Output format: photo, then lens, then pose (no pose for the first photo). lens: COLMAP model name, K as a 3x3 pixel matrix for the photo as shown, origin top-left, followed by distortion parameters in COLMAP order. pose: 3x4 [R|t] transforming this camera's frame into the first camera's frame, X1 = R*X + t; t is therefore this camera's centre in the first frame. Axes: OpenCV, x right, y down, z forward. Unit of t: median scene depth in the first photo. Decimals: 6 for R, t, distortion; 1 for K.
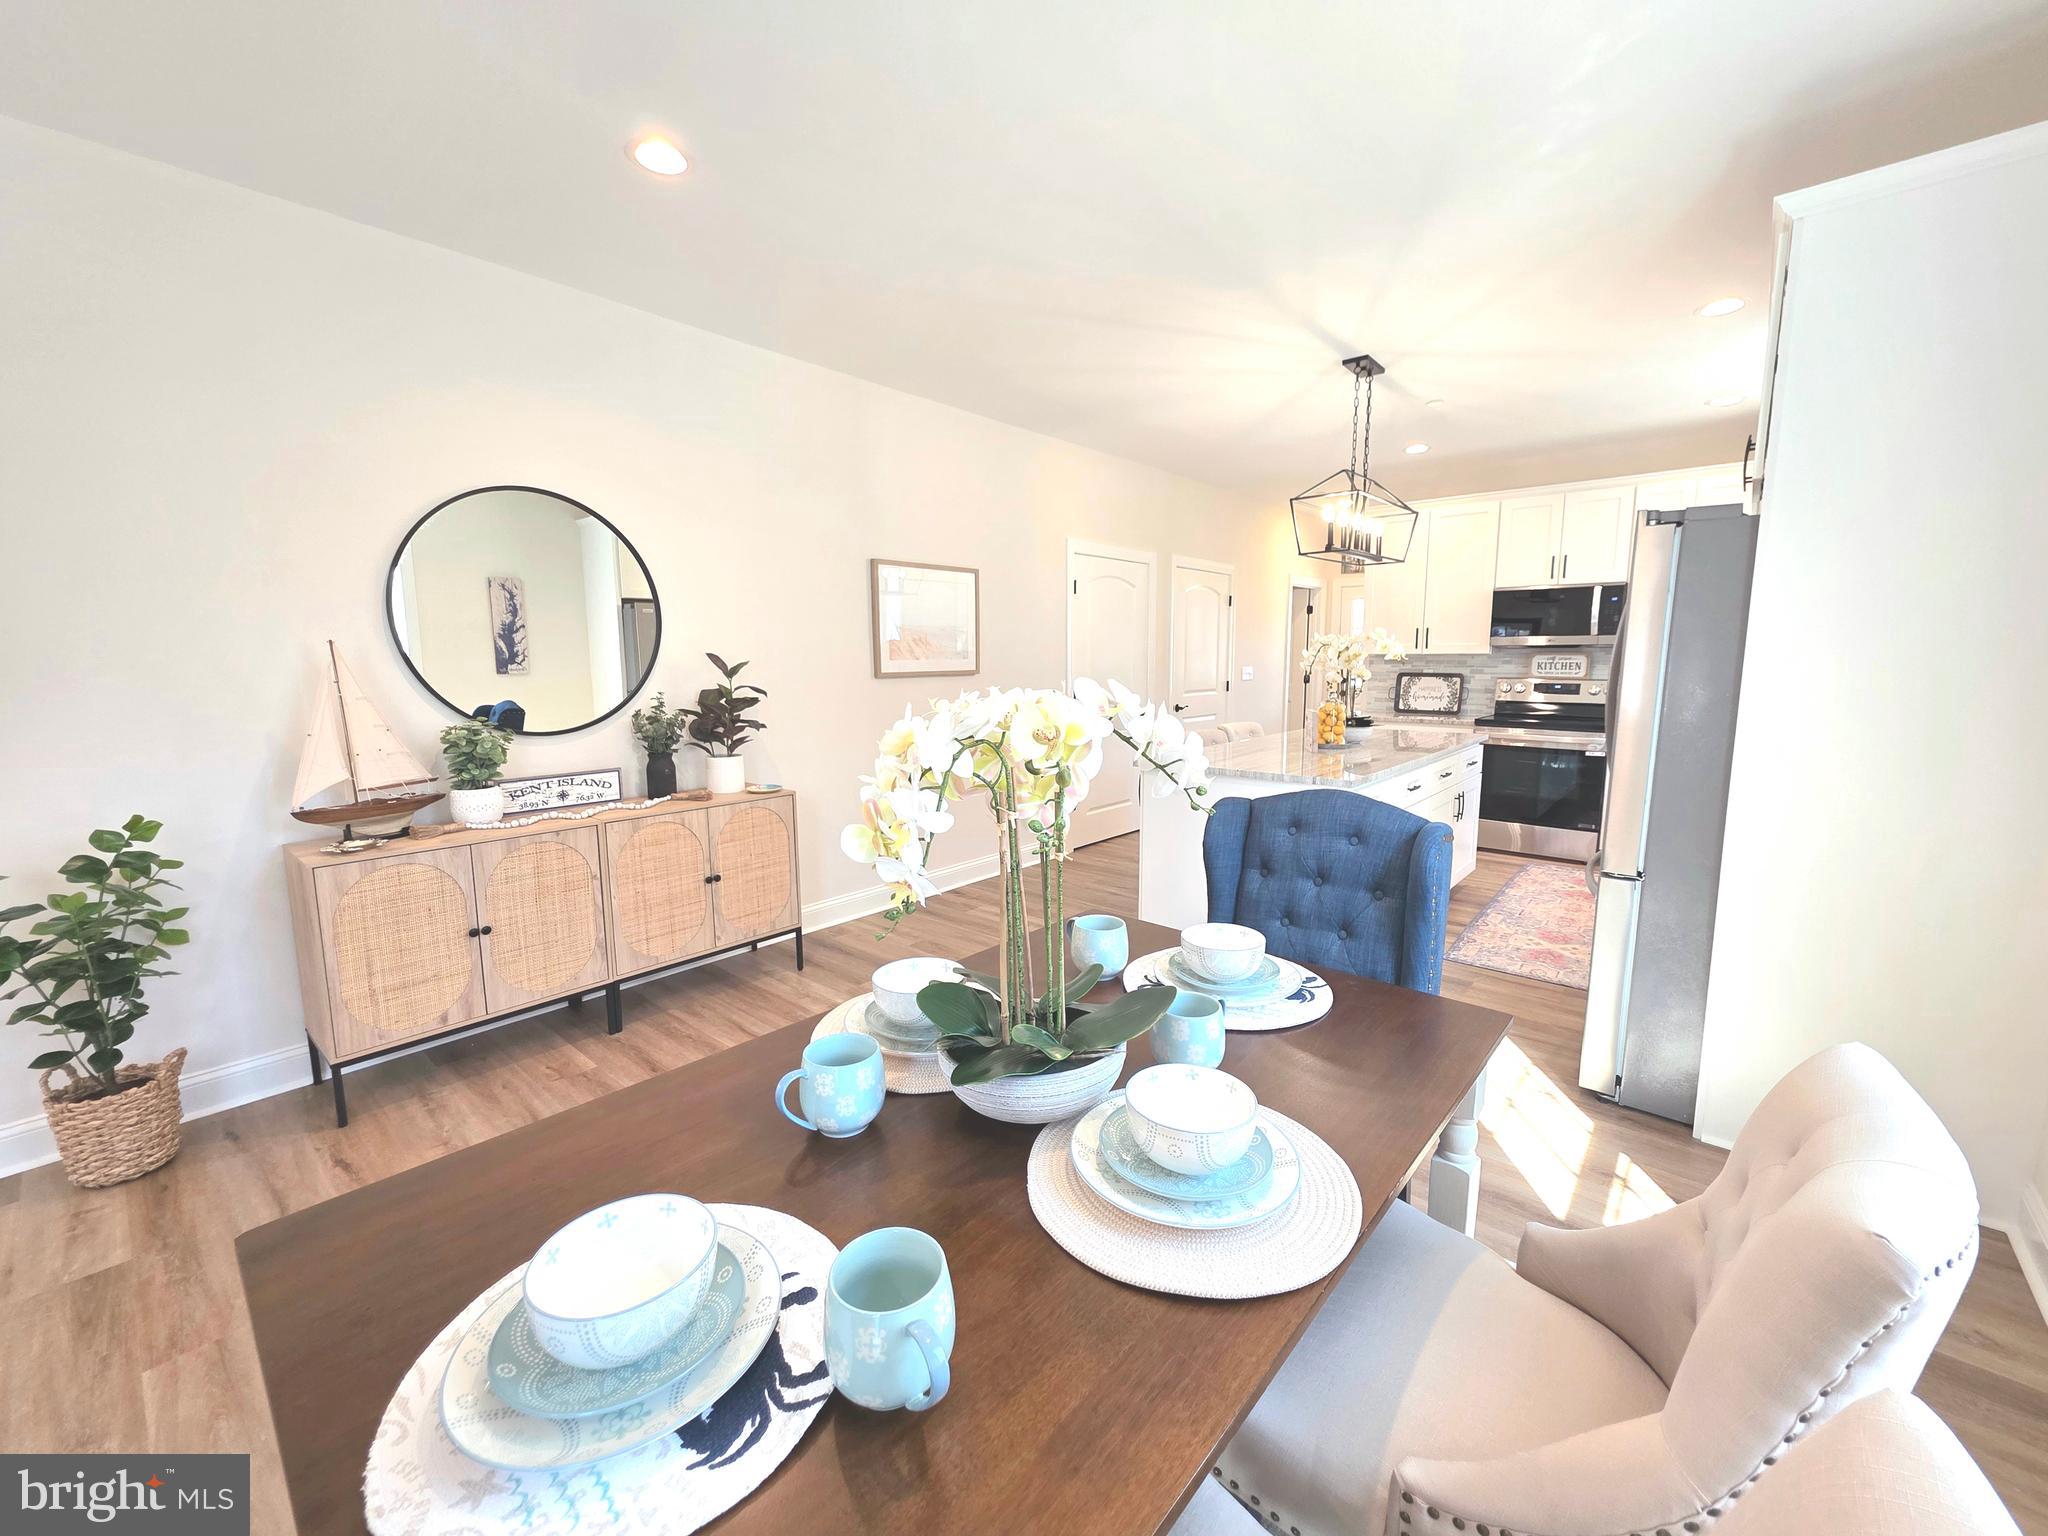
lens RADIAL K [[816.9, 0, 1024.0], [0, 816.9, 768.0], [0, 0, 1]] dist [-0.015548, -0.000063]
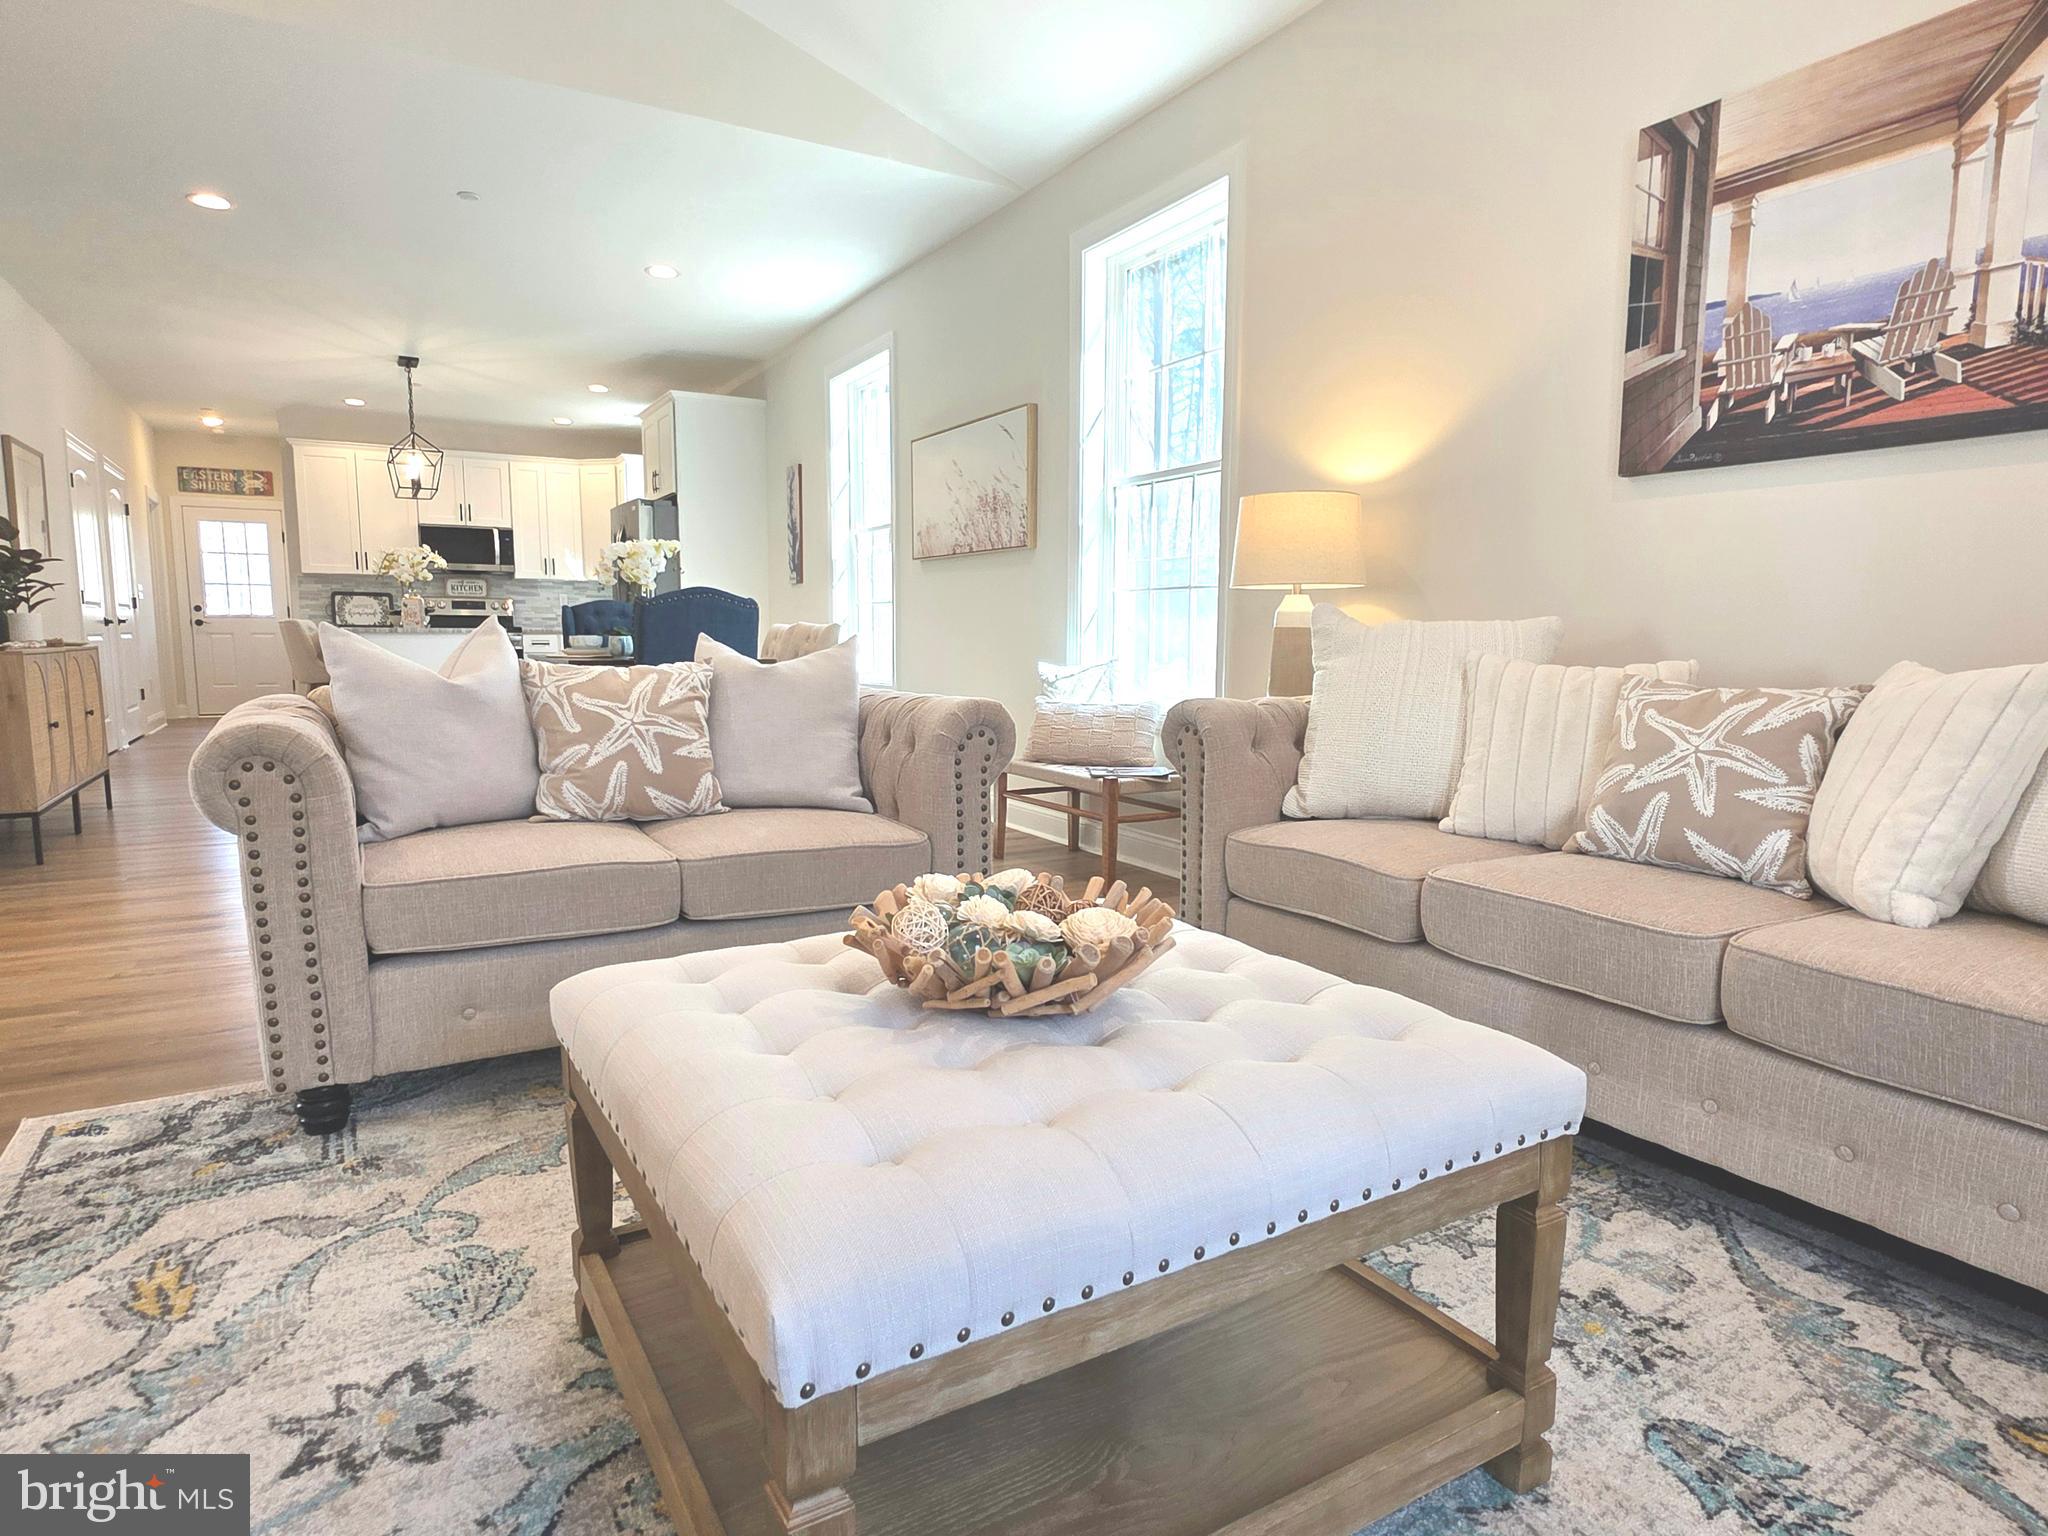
lens RADIAL K [[1170.6, 0, 1032.9], [0, 1170.6, 774.6], [0, 0, 1]] dist [0.001269, 0.000727]
pose [[0.316766, -0.106061, 0.942555, -1.486454], [0.124167, 0.989814, 0.069650, 0.265423], [-0.940341, 0.094972, 0.326709, -0.773266]]
